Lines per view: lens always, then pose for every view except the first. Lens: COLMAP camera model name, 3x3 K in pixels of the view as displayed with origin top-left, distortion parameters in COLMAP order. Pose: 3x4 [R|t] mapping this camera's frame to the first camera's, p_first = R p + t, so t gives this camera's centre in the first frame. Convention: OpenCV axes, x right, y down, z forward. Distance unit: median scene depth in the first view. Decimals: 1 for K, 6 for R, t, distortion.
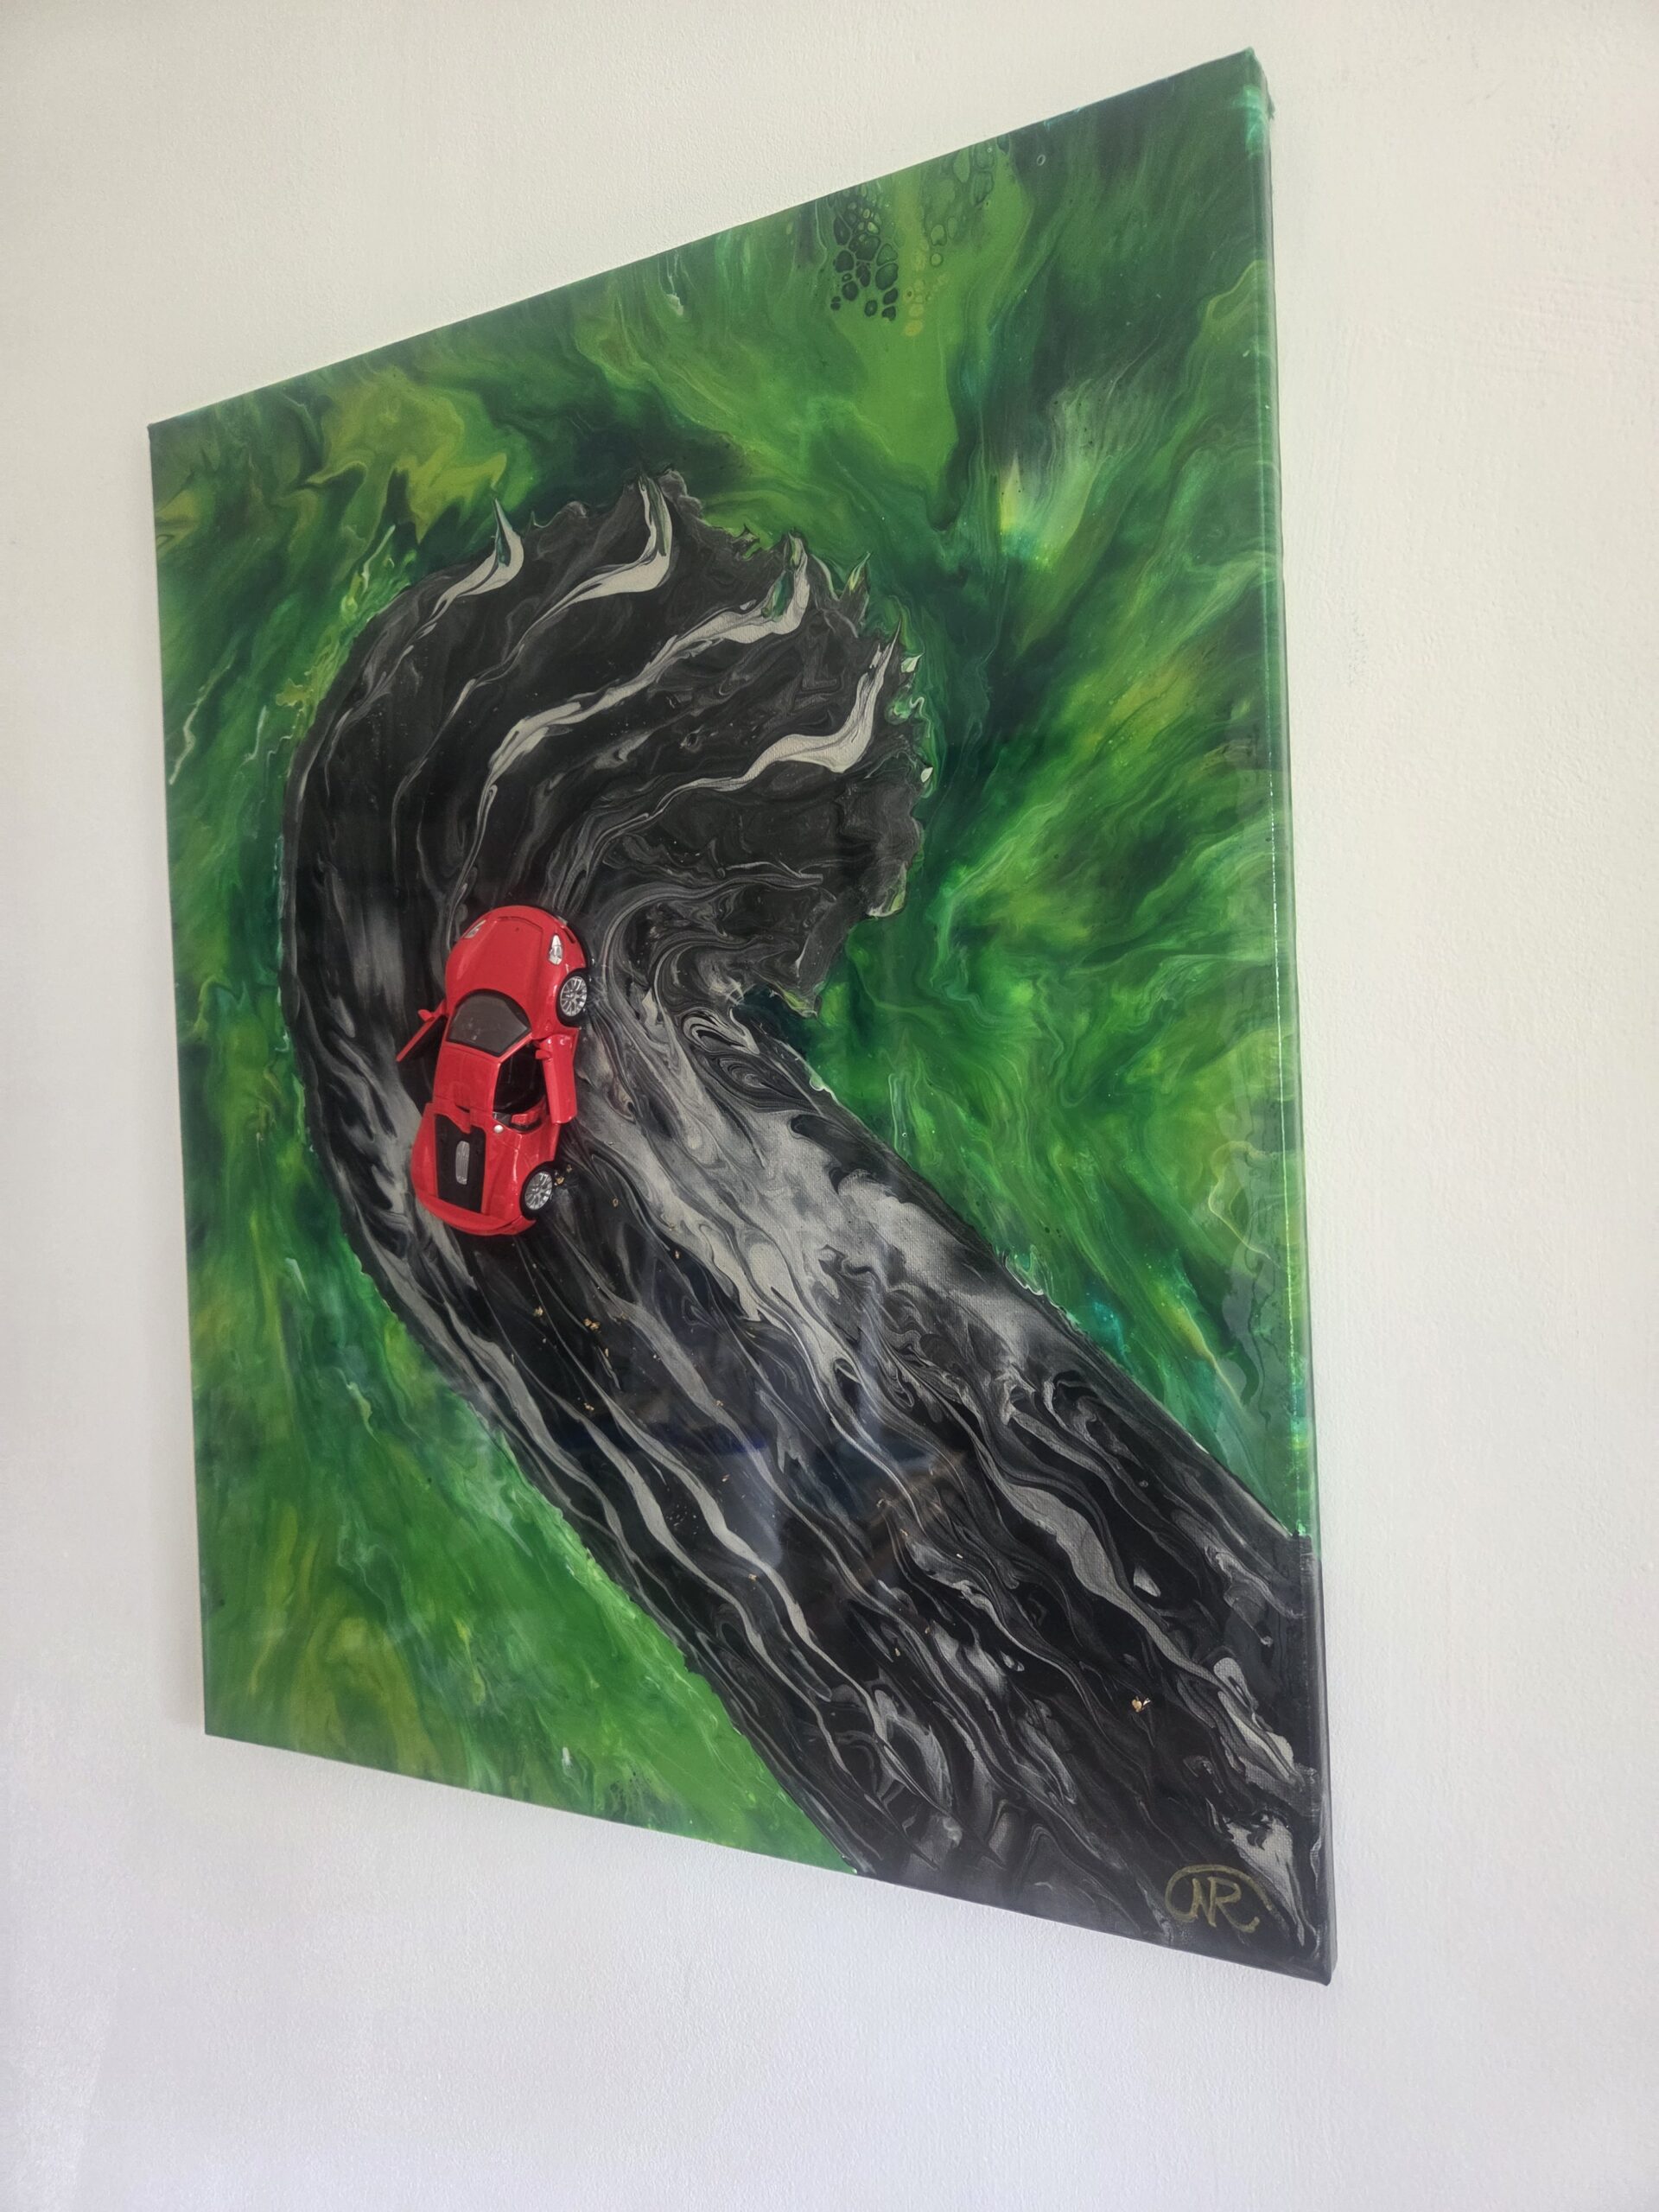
lens RADIAL K [[1544.4, 0, 829.5], [0, 1544.4, 1106.0], [0, 0, 1]] dist [0.062090, -0.074057]
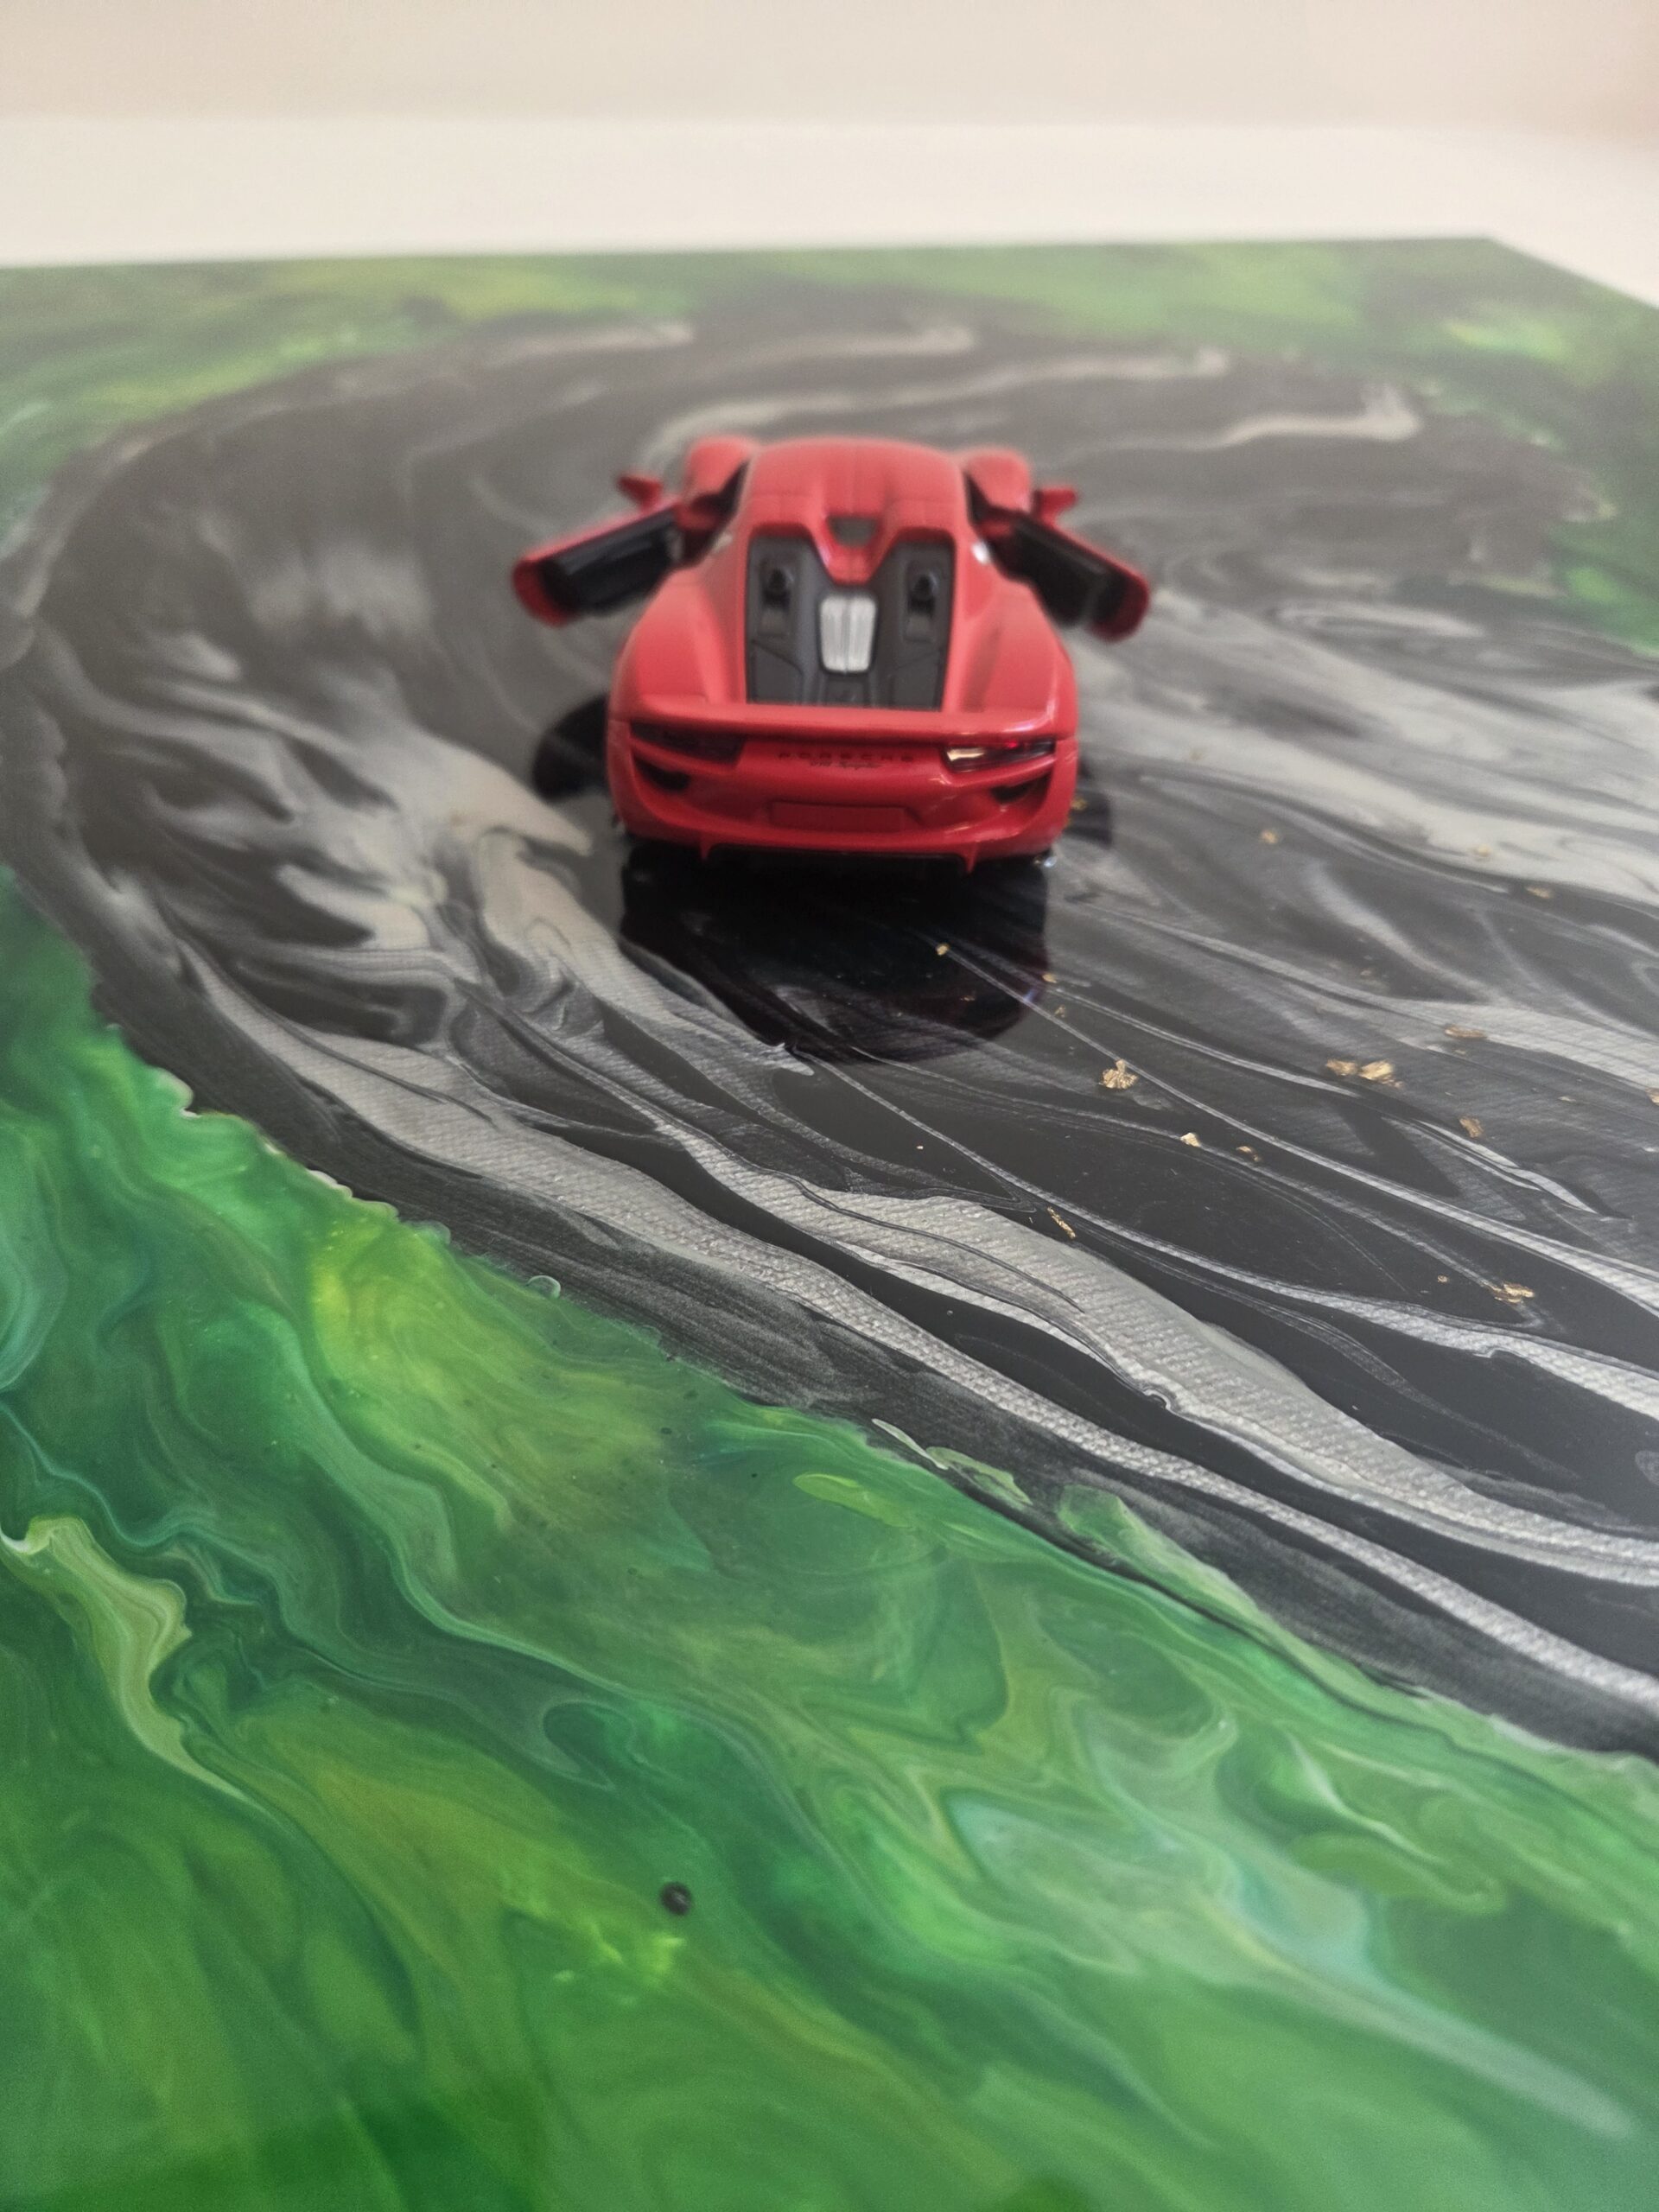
lens RADIAL K [[1596.6, 0, 829.5], [0, 1596.6, 1106.0], [0, 0, 1]] dist [-0.006238, -0.003539]
pose [[0.850883, 0.261342, 0.455740, -0.379018], [0.224218, 0.603861, -0.764904, 0.357542], [-0.475105, 0.753029, 0.455217, 0.975340]]
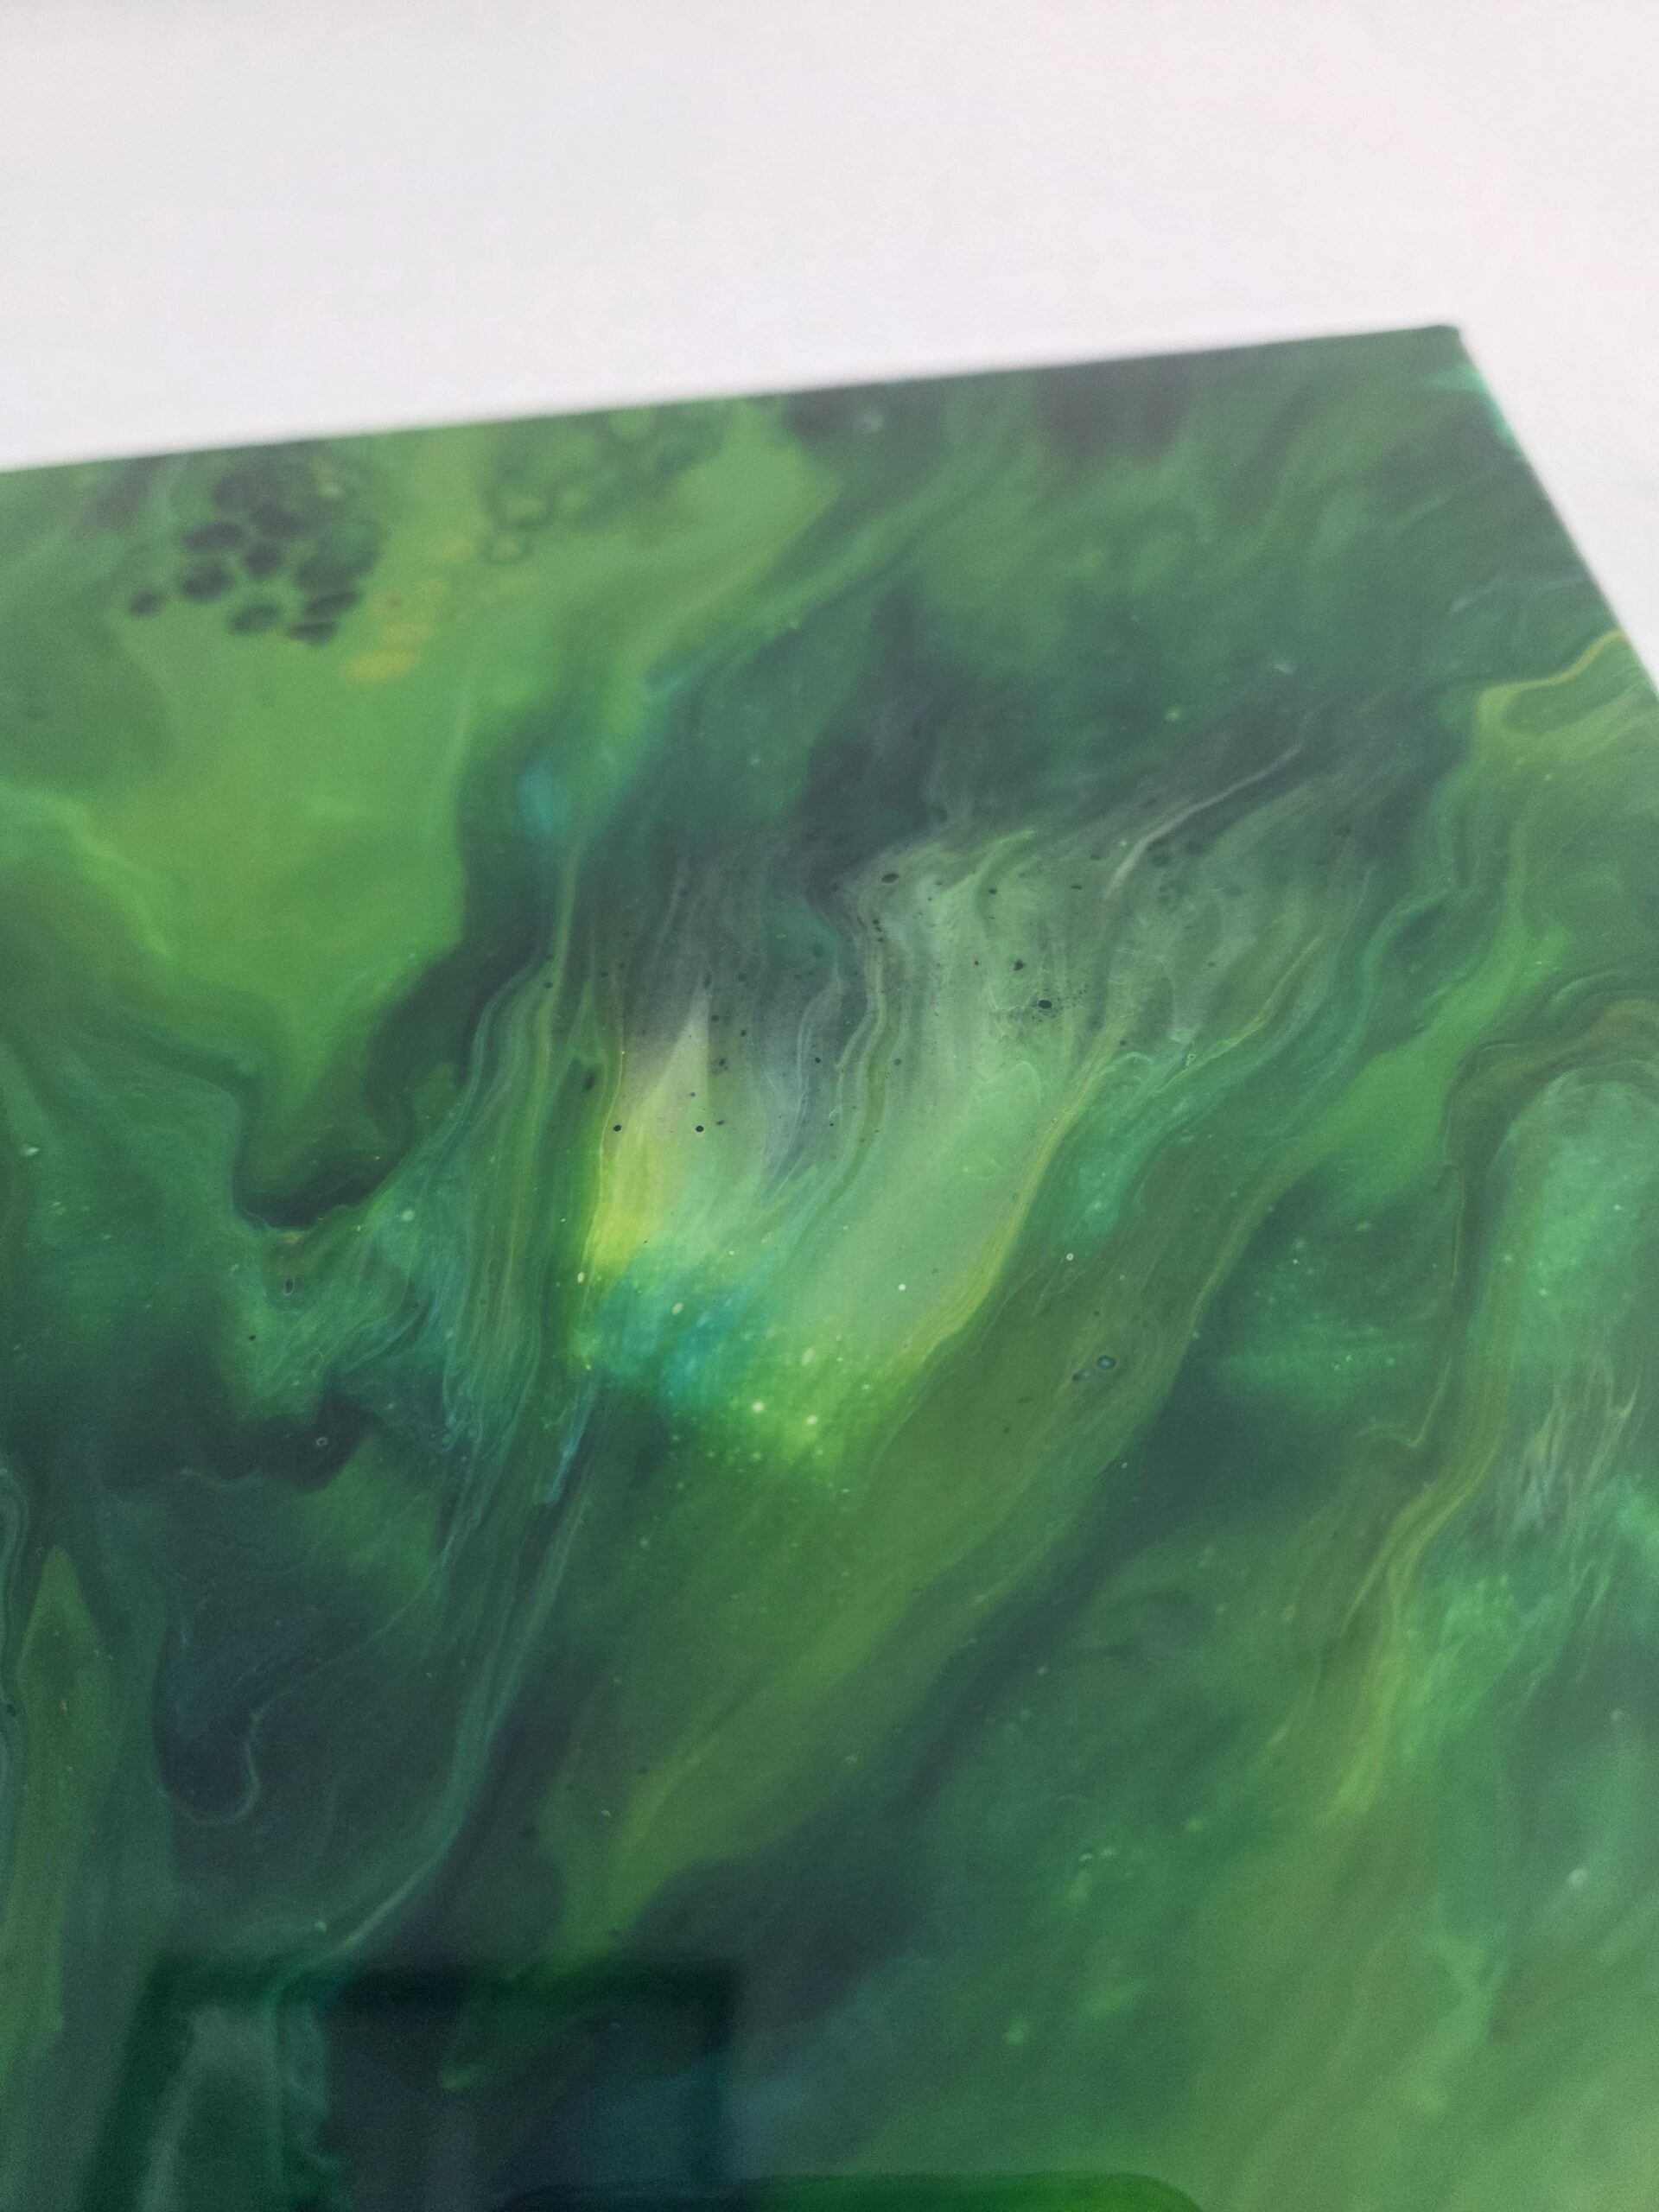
lens RADIAL K [[1637.0, 0, 829.5], [0, 1637.0, 1106.0], [0, 0, 1]] dist [-0.004968, -0.002377]
pose [[0.926417, 0.290946, 0.238961, 0.075103], [-0.046921, 0.718961, -0.693465, -0.216519], [-0.373564, 0.631225, 0.679709, 0.748535]]
